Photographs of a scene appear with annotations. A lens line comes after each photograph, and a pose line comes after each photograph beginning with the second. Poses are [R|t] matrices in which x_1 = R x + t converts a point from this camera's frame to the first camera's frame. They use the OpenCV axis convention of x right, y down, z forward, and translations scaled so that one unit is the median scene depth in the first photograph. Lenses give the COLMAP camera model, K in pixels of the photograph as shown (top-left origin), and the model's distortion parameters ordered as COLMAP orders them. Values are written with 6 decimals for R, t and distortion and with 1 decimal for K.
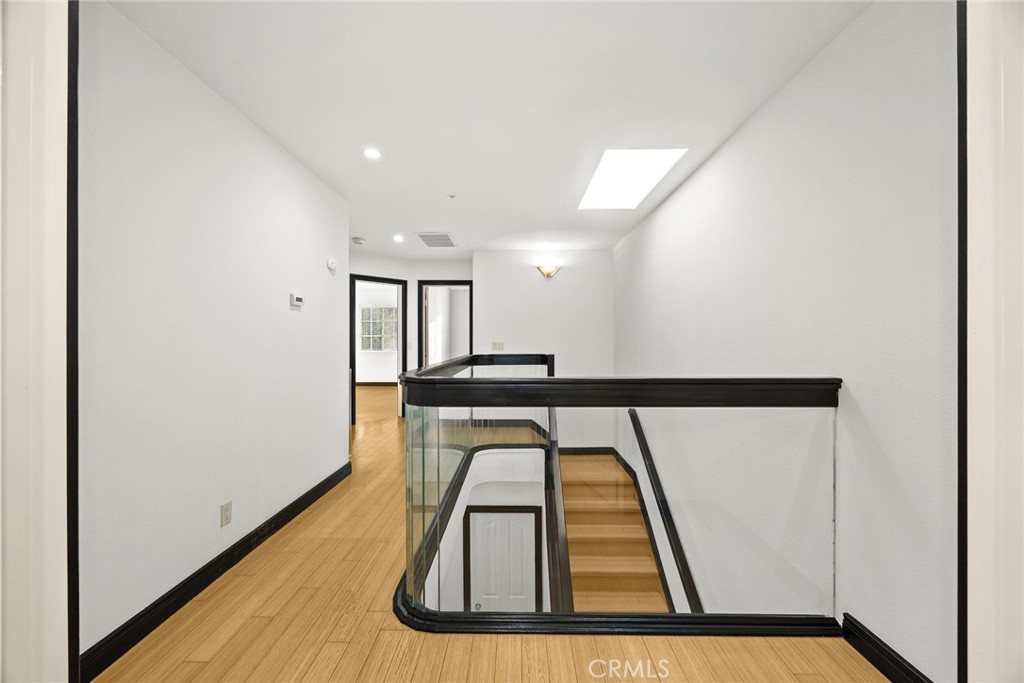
lens RADIAL K [[394.7, 0, 512.0], [0, 394.7, 341.5], [0, 0, 1]] dist [0.001229, 0.000076]
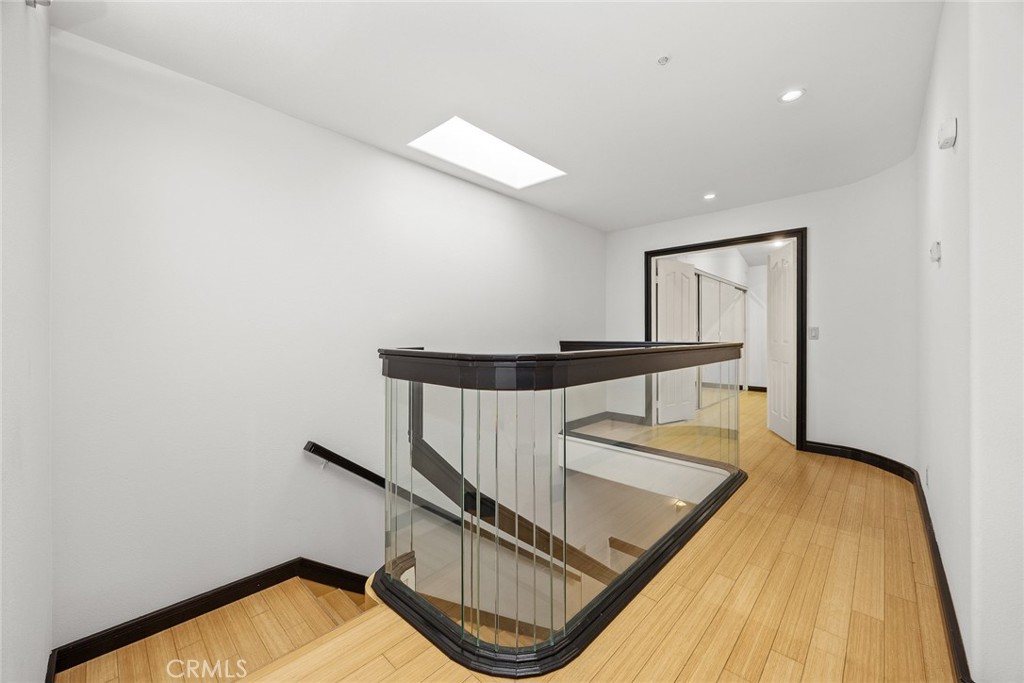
lens RADIAL K [[394.7, 0, 512.0], [0, 394.7, 341.5], [0, 0, 1]] dist [0.001229, 0.000076]
pose [[-0.739406, -0.005514, 0.673237, -0.535861], [0.005762, 0.999878, 0.014517, 0.033857], [-0.673235, 0.014613, -0.739284, 2.269408]]
